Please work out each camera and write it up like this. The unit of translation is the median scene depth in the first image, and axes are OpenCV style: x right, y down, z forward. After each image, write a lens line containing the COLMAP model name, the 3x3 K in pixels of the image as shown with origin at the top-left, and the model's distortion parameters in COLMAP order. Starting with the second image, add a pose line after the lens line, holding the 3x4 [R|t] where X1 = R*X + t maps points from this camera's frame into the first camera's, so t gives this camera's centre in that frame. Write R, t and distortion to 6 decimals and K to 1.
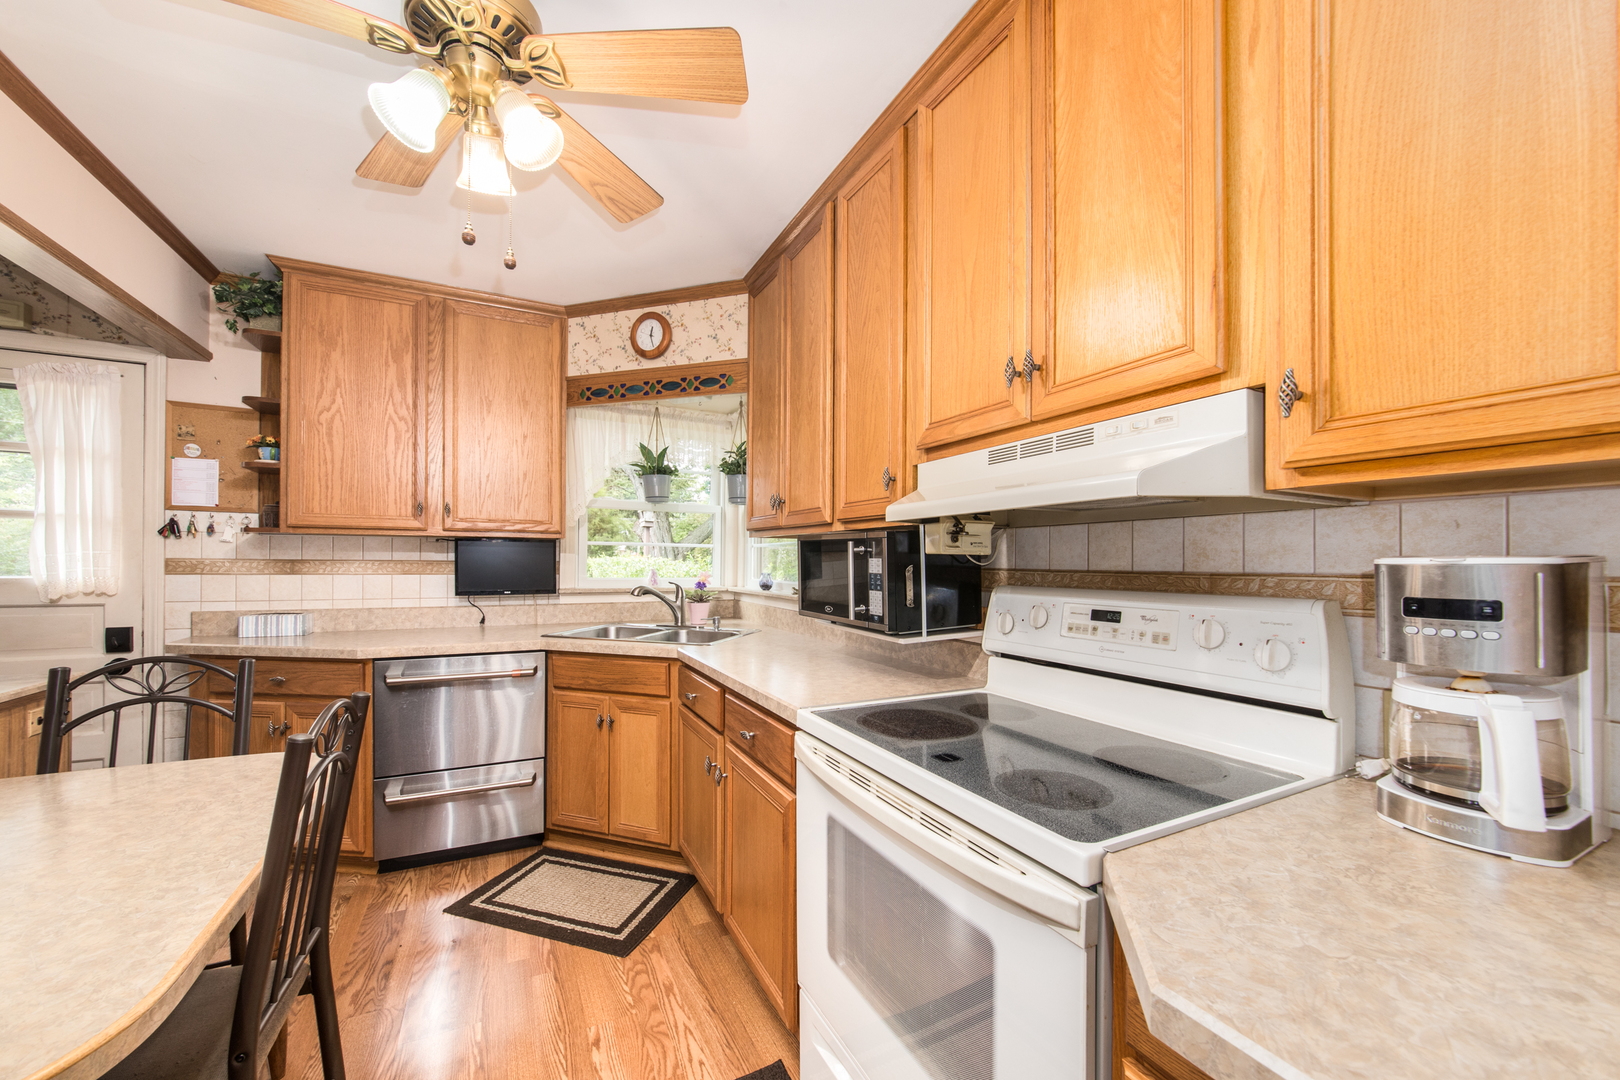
lens RADIAL K [[617.8, 0, 808.8], [0, 617.8, 562.2], [0, 0, 1]] dist [-0.000489, -0.000089]
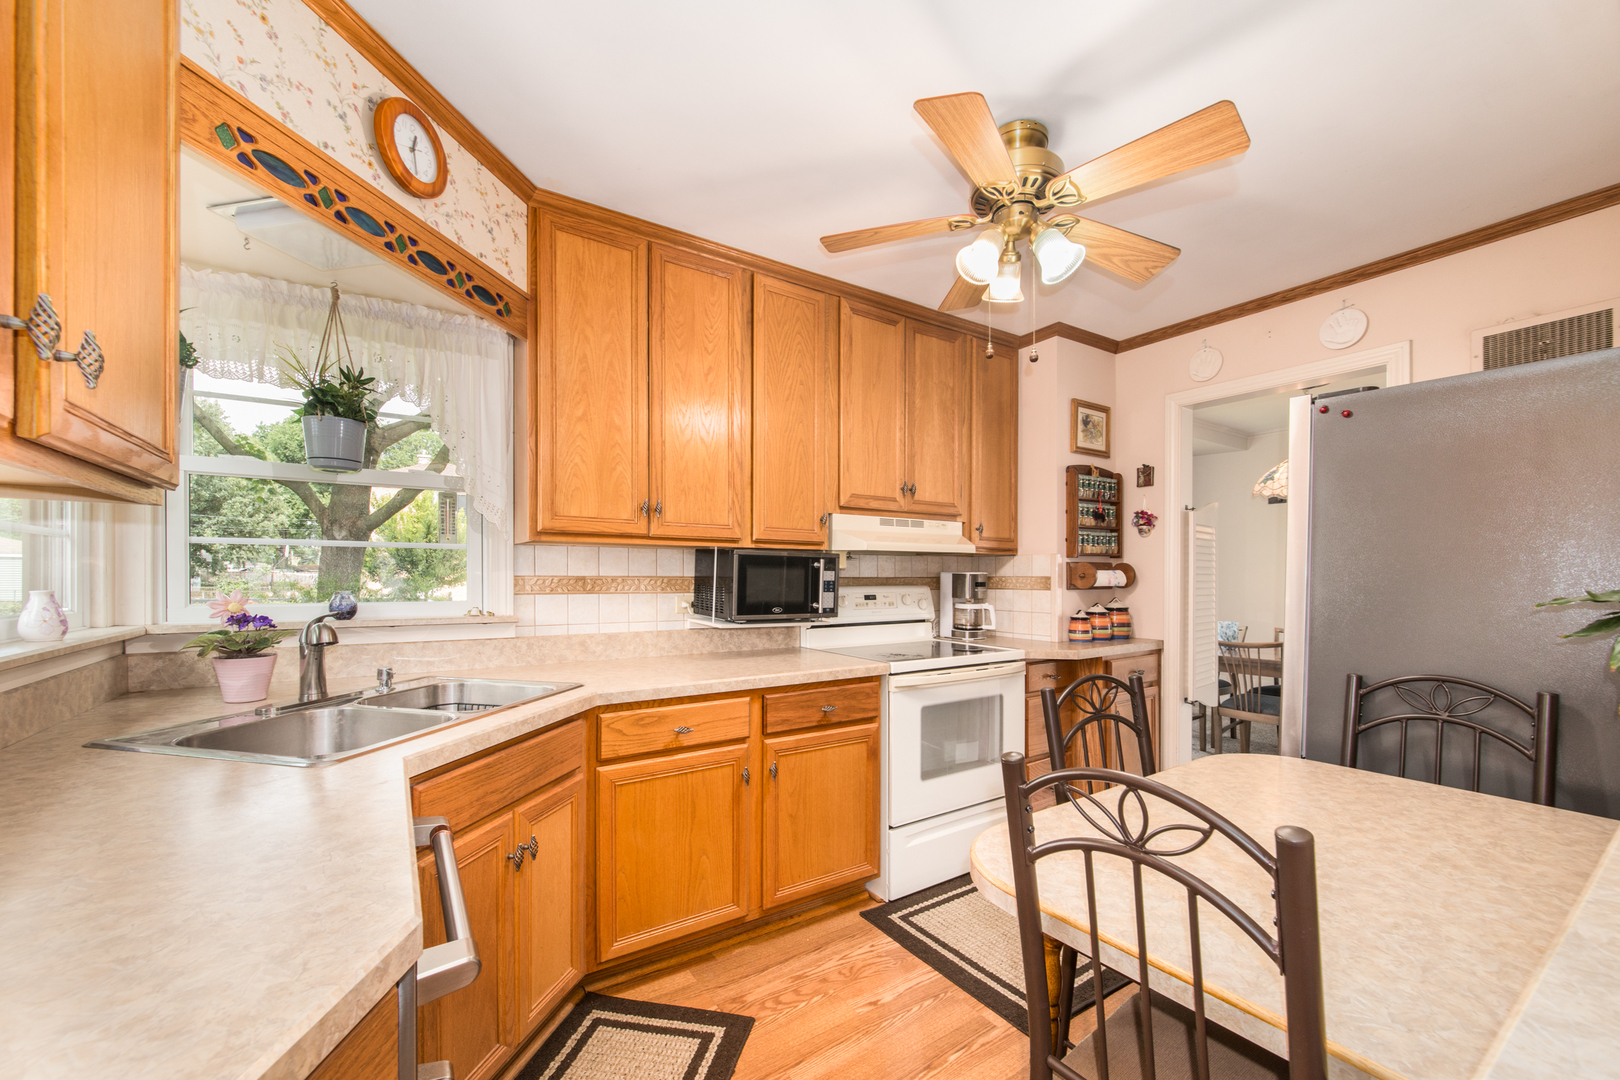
lens RADIAL K [[628.3, 0, 804.8], [0, 628.3, 572.4], [0, 0, 1]] dist [-0.001051, -0.000172]
pose [[-0.115412, -0.006144, 0.993299, -1.668479], [-0.007247, 0.999959, 0.005343, -0.012569], [-0.993291, -0.006582, -0.115452, 1.442054]]
